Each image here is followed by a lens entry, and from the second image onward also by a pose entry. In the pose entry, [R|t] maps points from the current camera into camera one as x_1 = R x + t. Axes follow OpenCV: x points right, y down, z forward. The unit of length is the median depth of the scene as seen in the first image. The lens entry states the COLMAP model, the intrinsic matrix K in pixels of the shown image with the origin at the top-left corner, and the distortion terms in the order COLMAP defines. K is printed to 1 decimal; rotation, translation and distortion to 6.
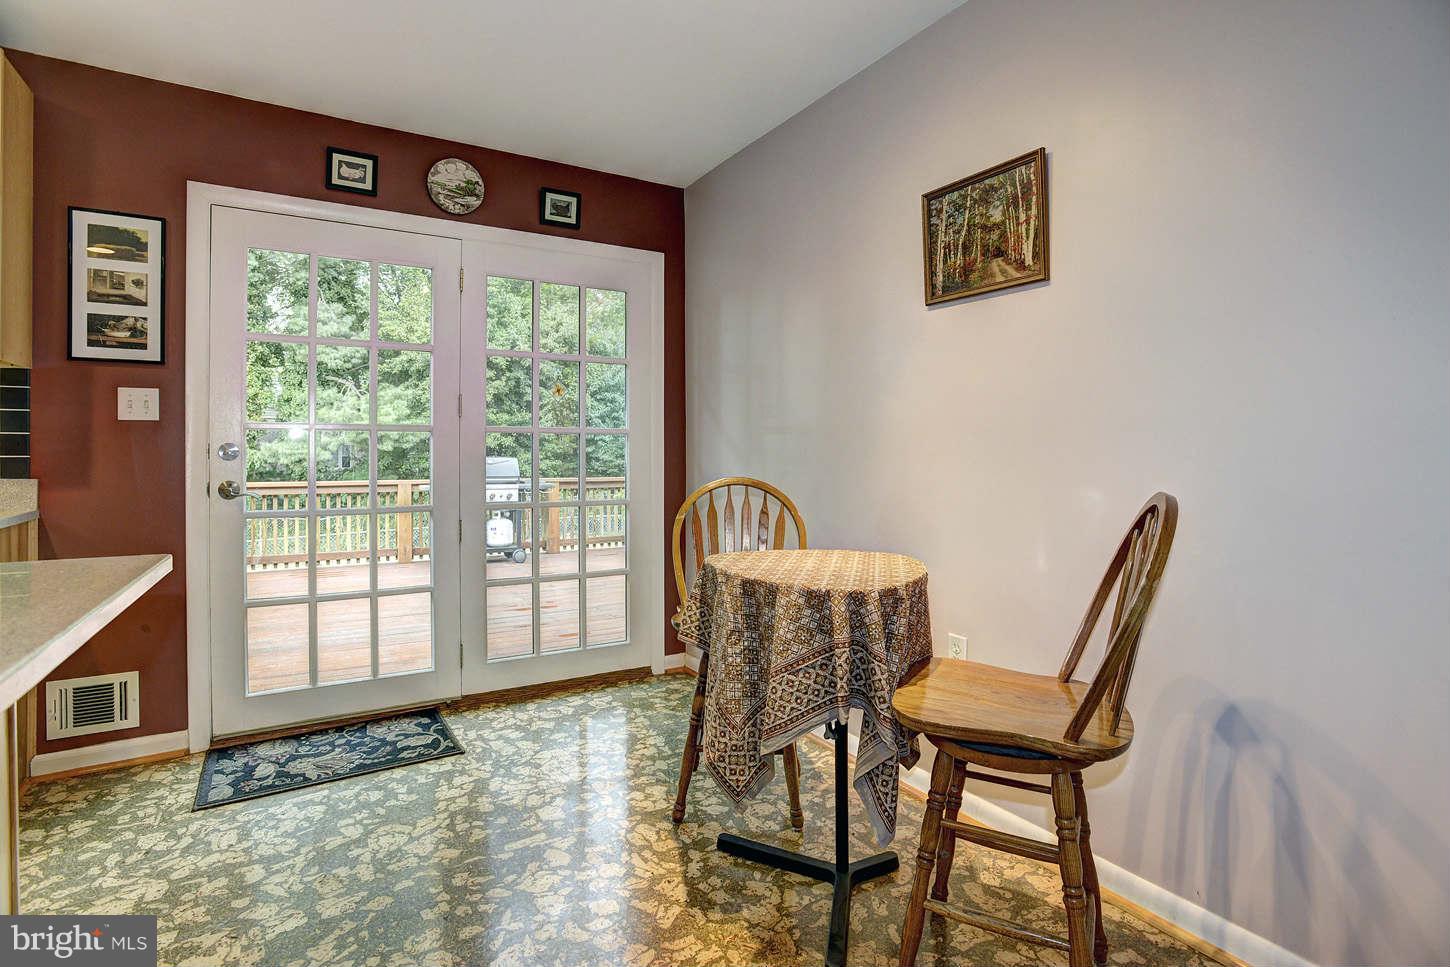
lens RADIAL K [[709.8, 0, 708.9], [0, 709.8, 456.5], [0, 0, 1]] dist [-0.037654, 0.005117]
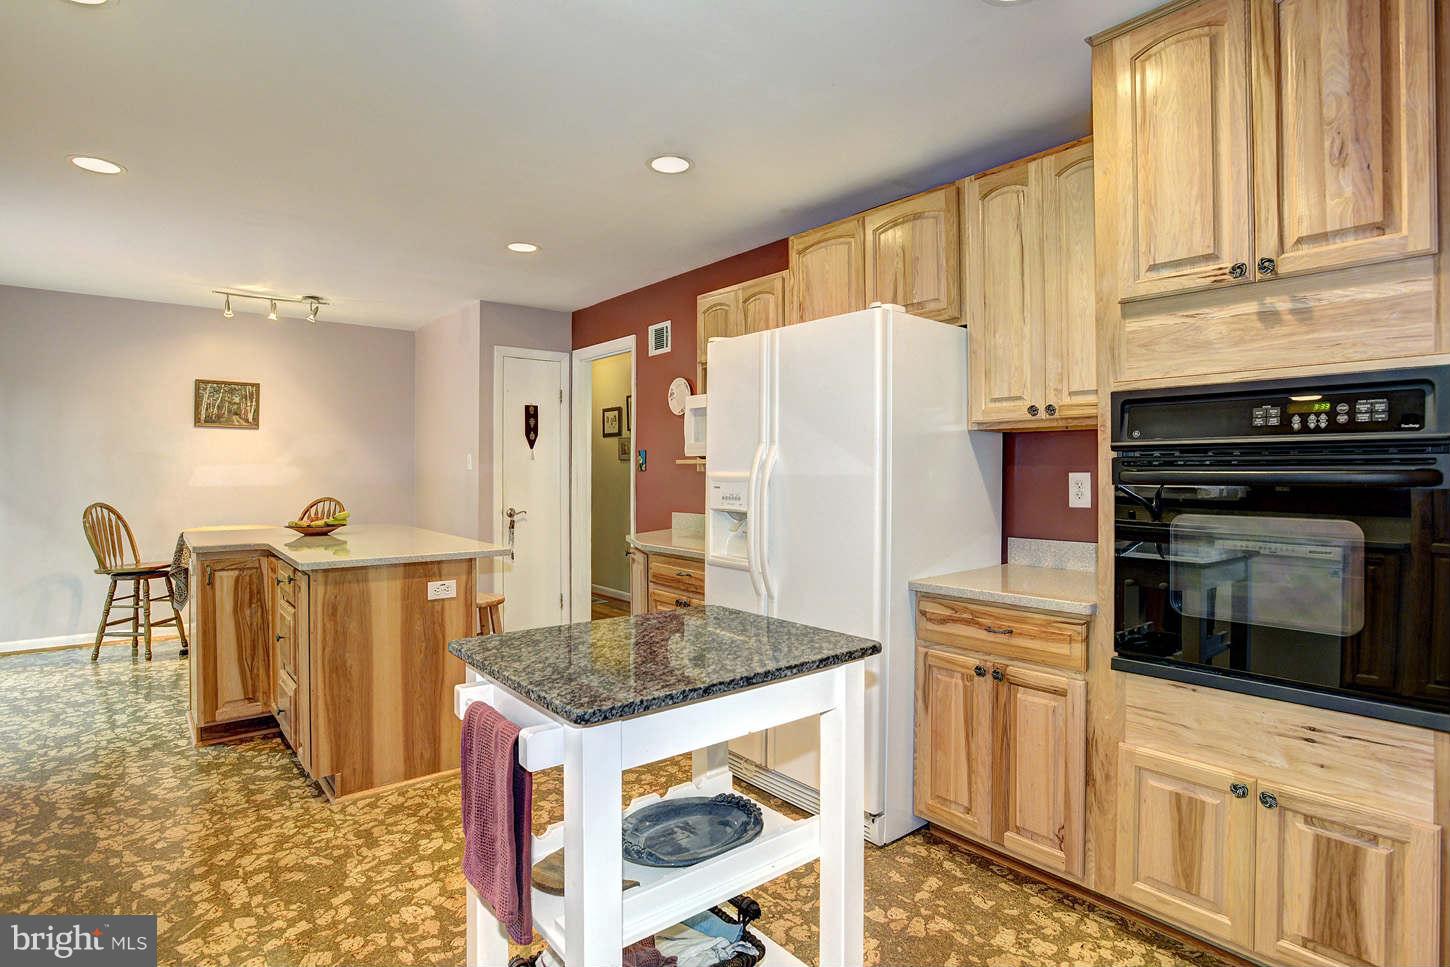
lens RADIAL K [[746.1, 0, 732.8], [0, 746.1, 463.4], [0, 0, 1]] dist [-0.040606, 0.008382]
pose [[-0.155052, 0.013816, 0.987810, -2.431038], [0.005559, 0.999899, -0.013113, -0.046449], [-0.987891, 0.003458, -0.155113, -0.409735]]
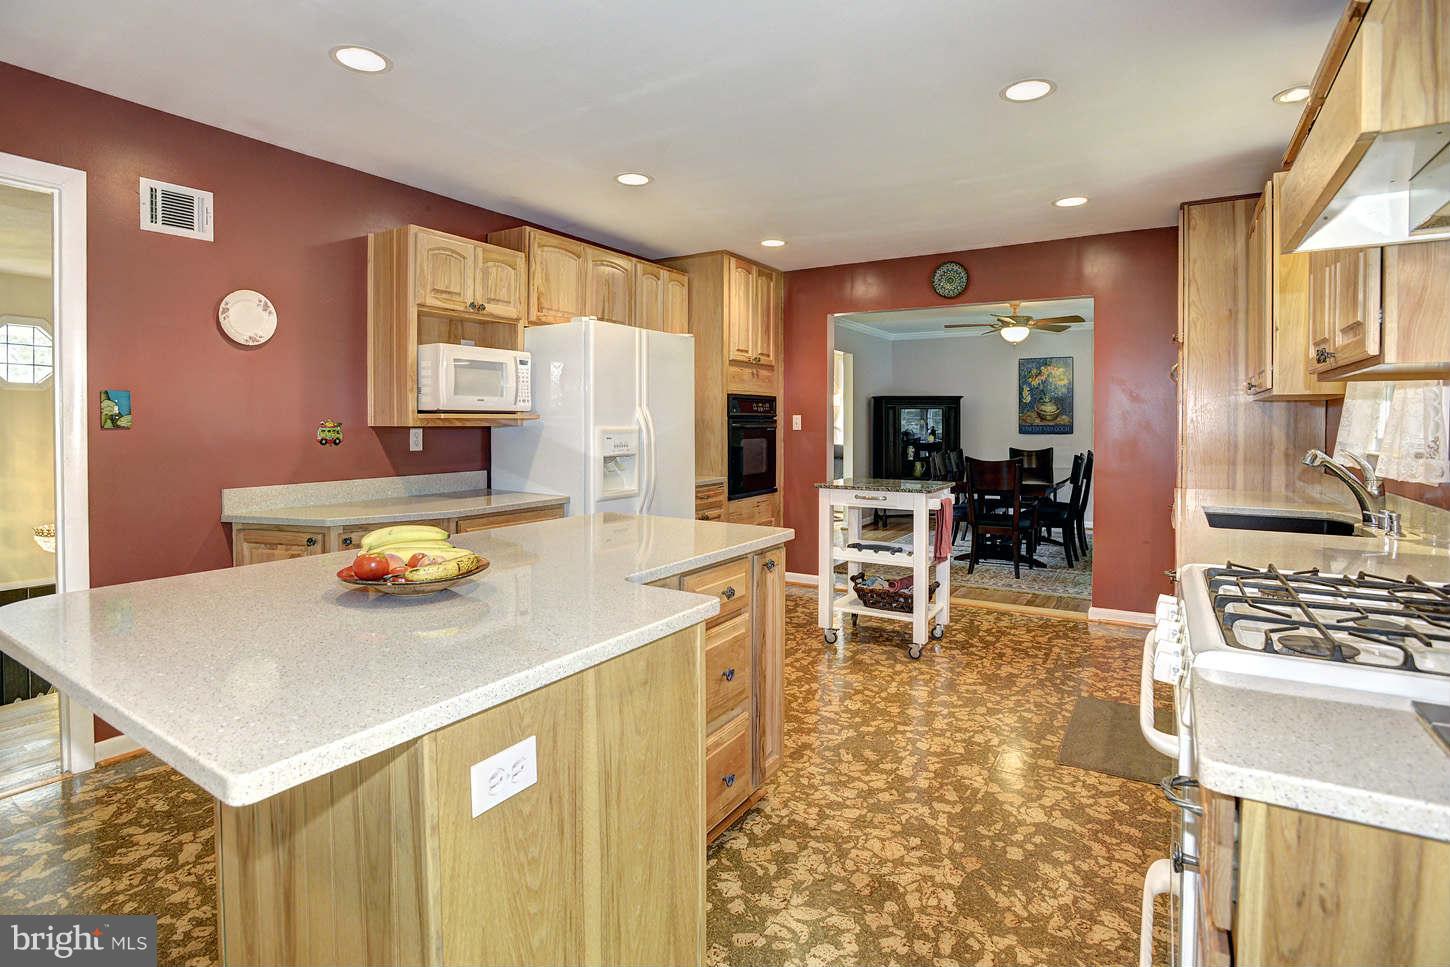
lens RADIAL K [[712.9, 0, 731.1], [0, 712.9, 424.2], [0, 0, 1]] dist [-0.056946, -0.000083]
pose [[-0.881143, 0.007258, -0.472793, -0.515355], [0.002013, 0.999931, 0.011599, -0.072909], [0.472845, 0.009269, -0.881097, 1.010577]]
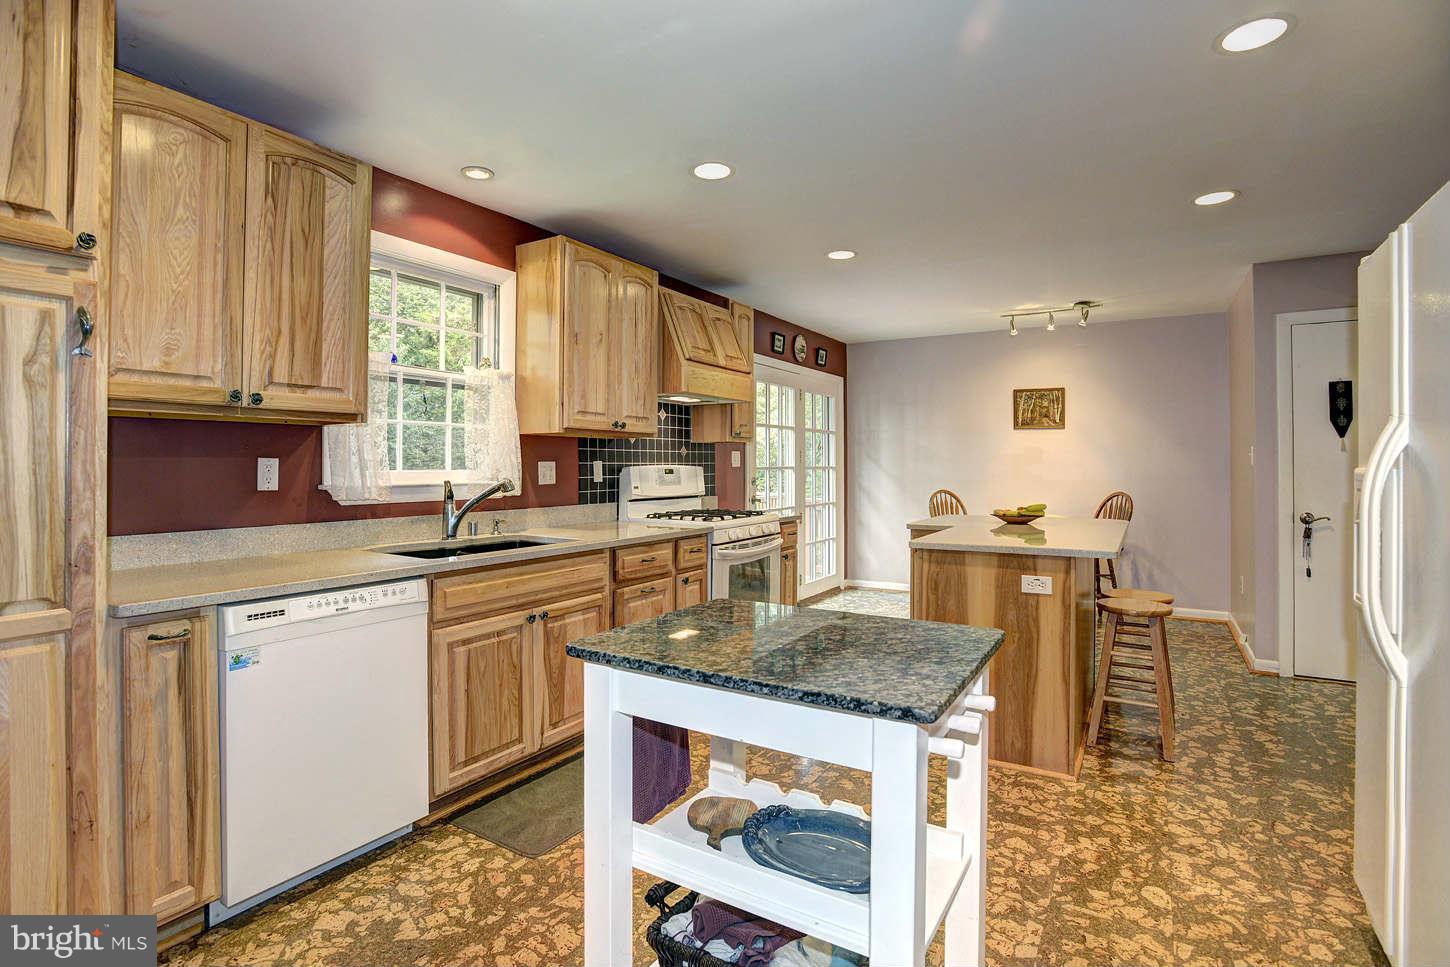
lens RADIAL K [[709.8, 0, 714.8], [0, 709.8, 456.5], [0, 0, 1]] dist [-0.037654, 0.005117]
pose [[0.885760, 0.013189, 0.463957, -2.111588], [-0.004843, 0.999804, -0.019175, -0.041216], [-0.464119, 0.014738, 0.885650, -0.970729]]
